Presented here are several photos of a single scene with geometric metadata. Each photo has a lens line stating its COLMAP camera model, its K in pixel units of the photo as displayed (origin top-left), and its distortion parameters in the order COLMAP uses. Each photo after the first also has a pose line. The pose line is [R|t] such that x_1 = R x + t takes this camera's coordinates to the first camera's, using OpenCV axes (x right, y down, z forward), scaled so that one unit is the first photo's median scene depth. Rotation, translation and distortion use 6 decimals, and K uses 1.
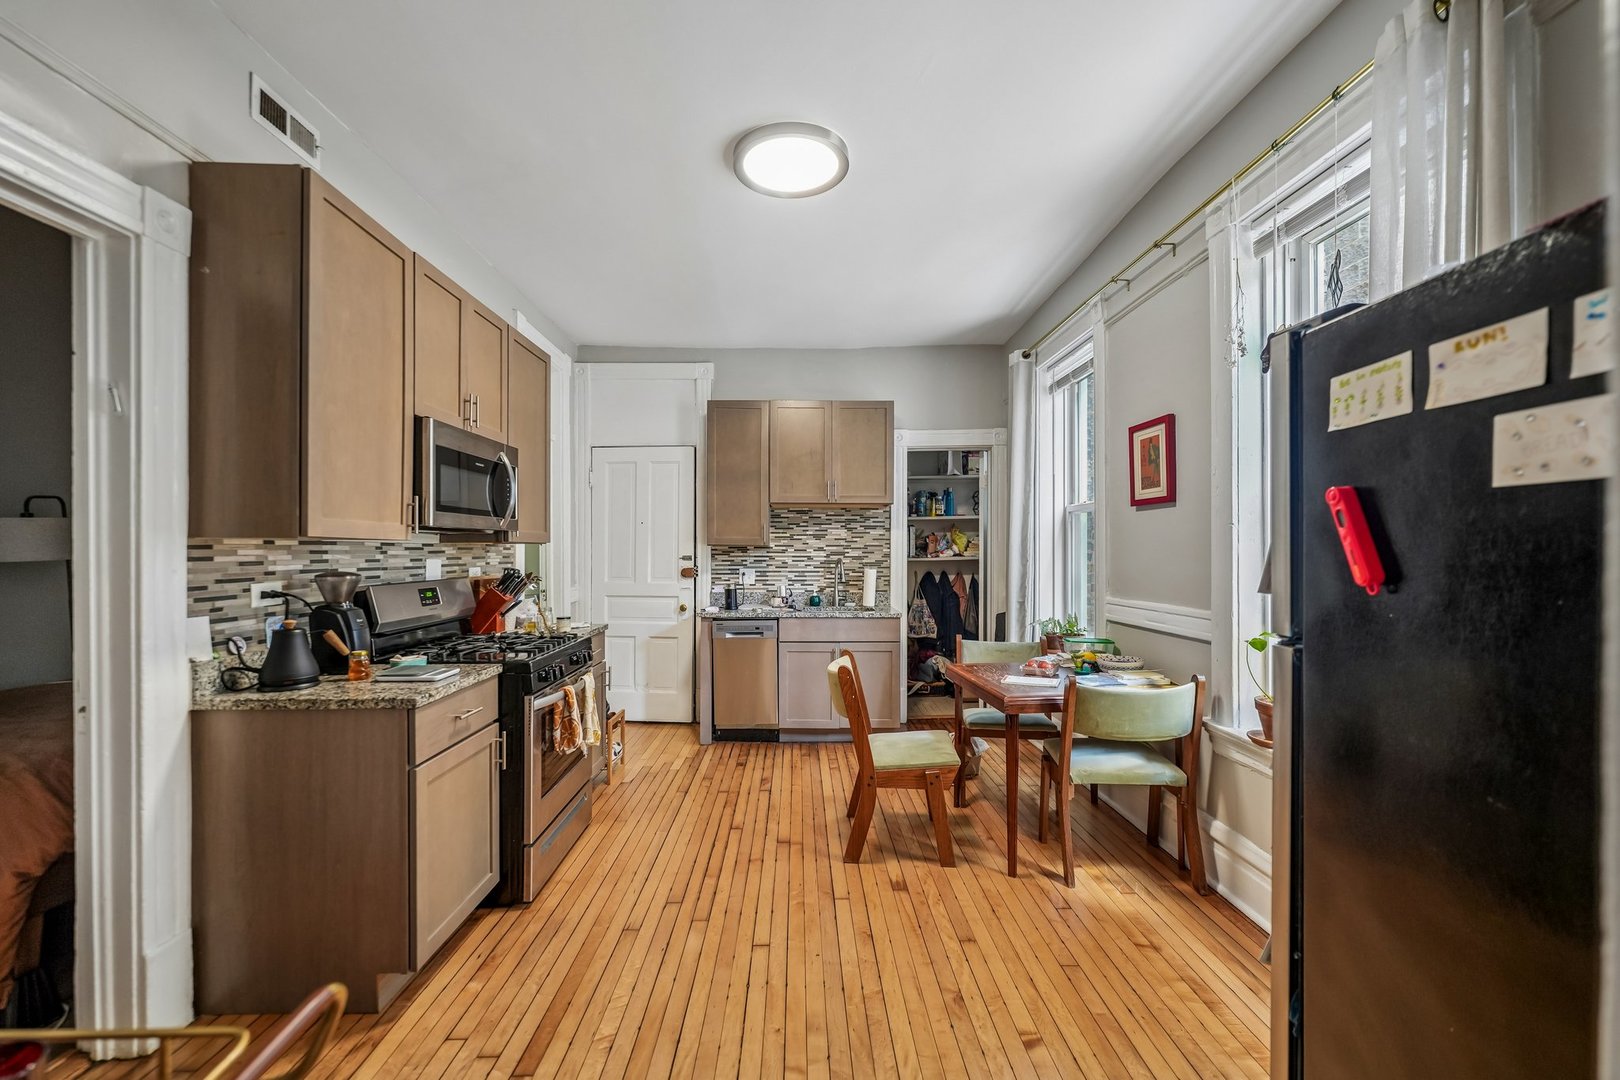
lens RADIAL K [[688.9, 0, 796.6], [0, 688.9, 553.9], [0, 0, 1]] dist [0.000506, -0.000301]
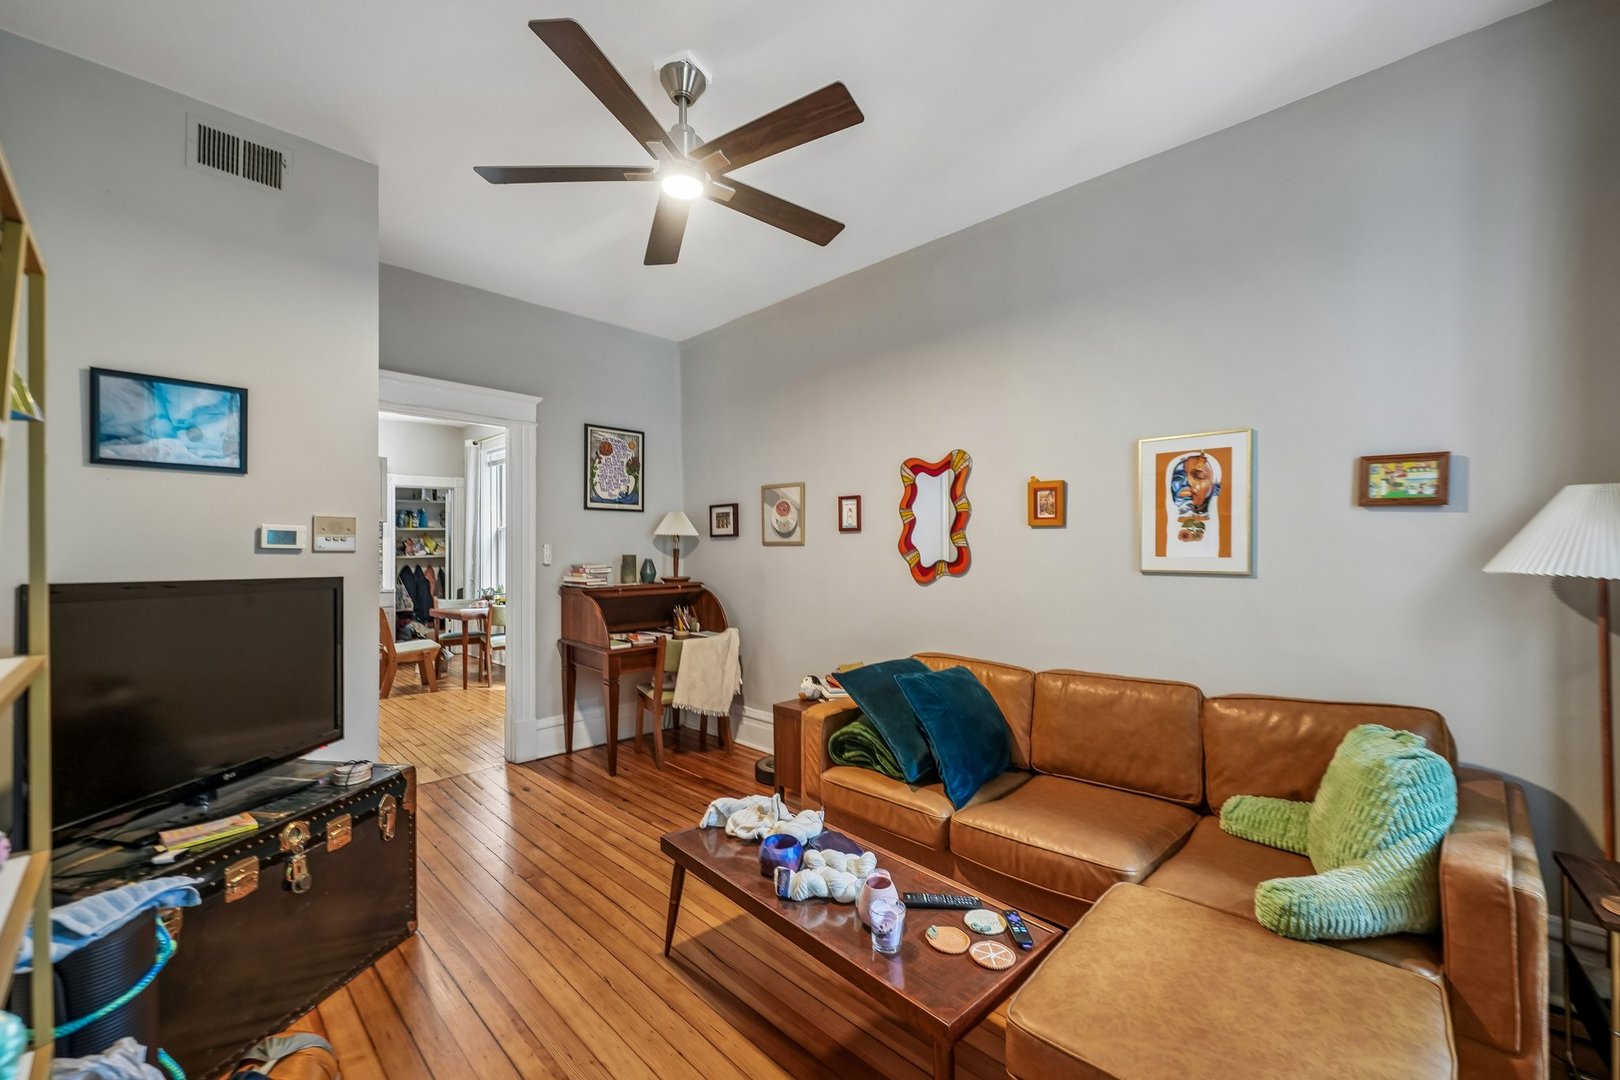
lens RADIAL K [[638.8, 0, 806.8], [0, 638.8, 548.9], [0, 0, 1]] dist [-0.001175, -0.000026]
pose [[0.709009, -0.000787, 0.705199, -0.192729], [0.005335, 0.999977, -0.004248, 0.001013], [-0.705179, 0.006774, 0.708997, -0.665639]]
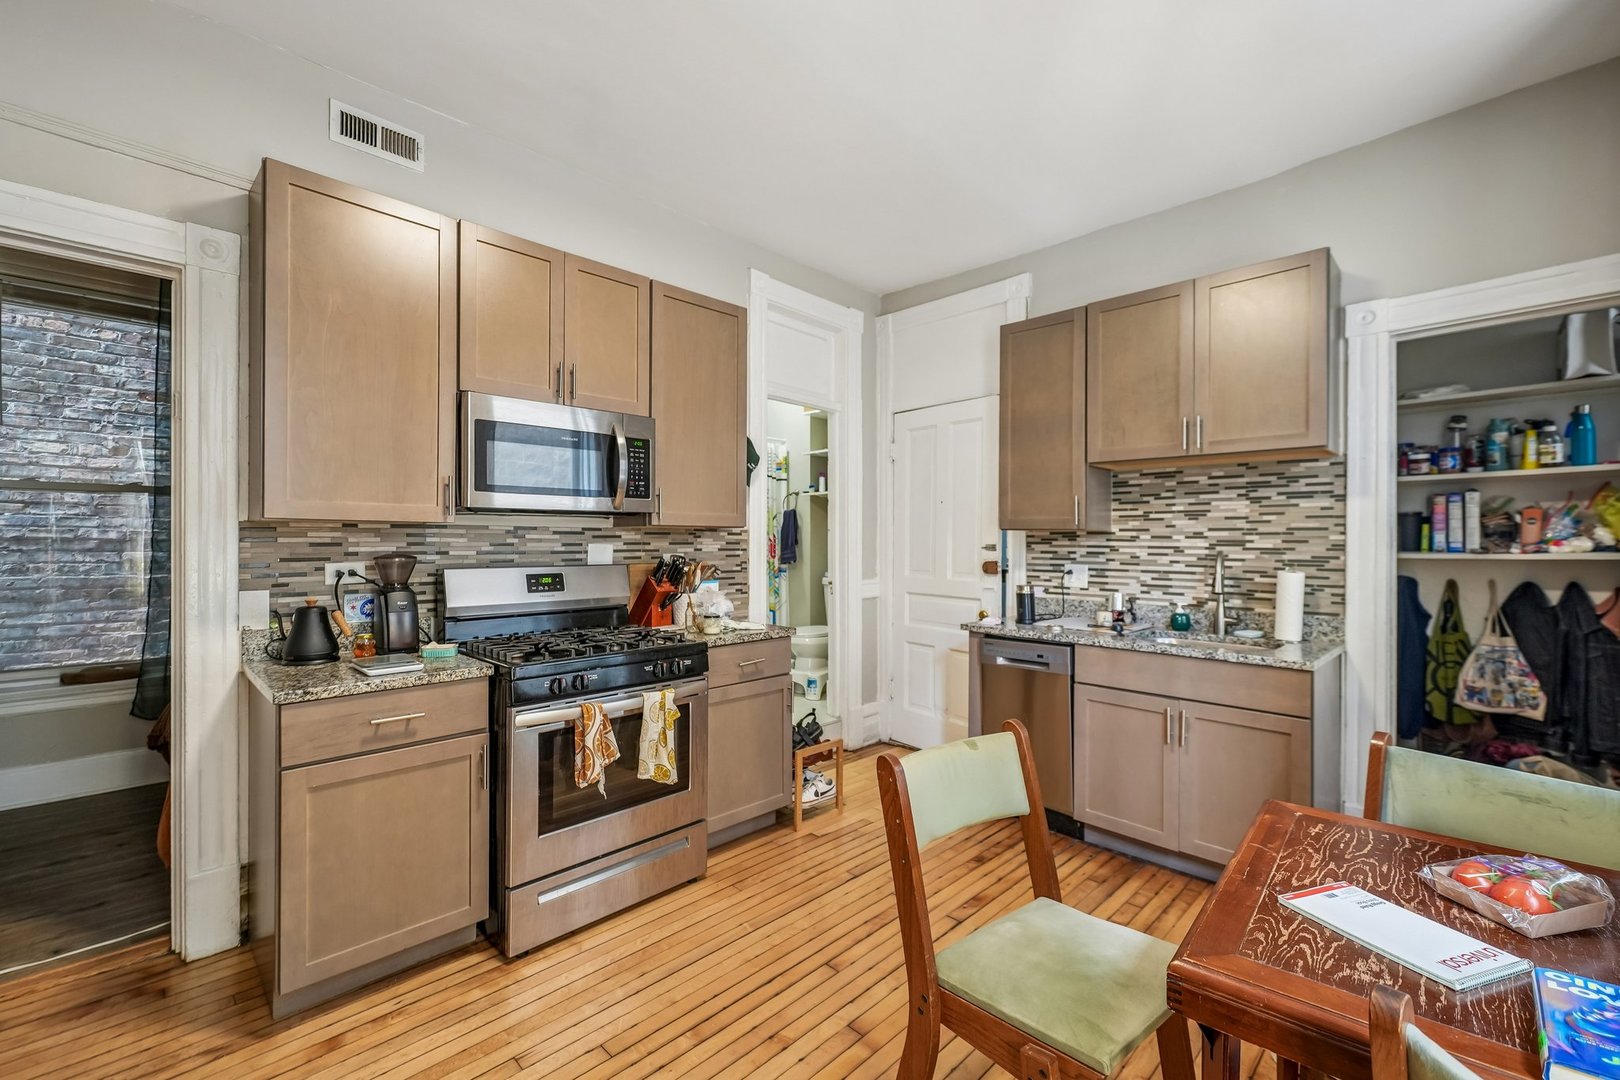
lens RADIAL K [[688.9, 0, 803.1], [0, 688.9, 538.7], [0, 0, 1]] dist [0.000506, -0.000301]
pose [[0.691489, 0.002316, -0.722383, 0.231003], [-0.008033, 0.999958, -0.004484, 0.001444], [0.722342, 0.008904, 0.691479, 0.345571]]
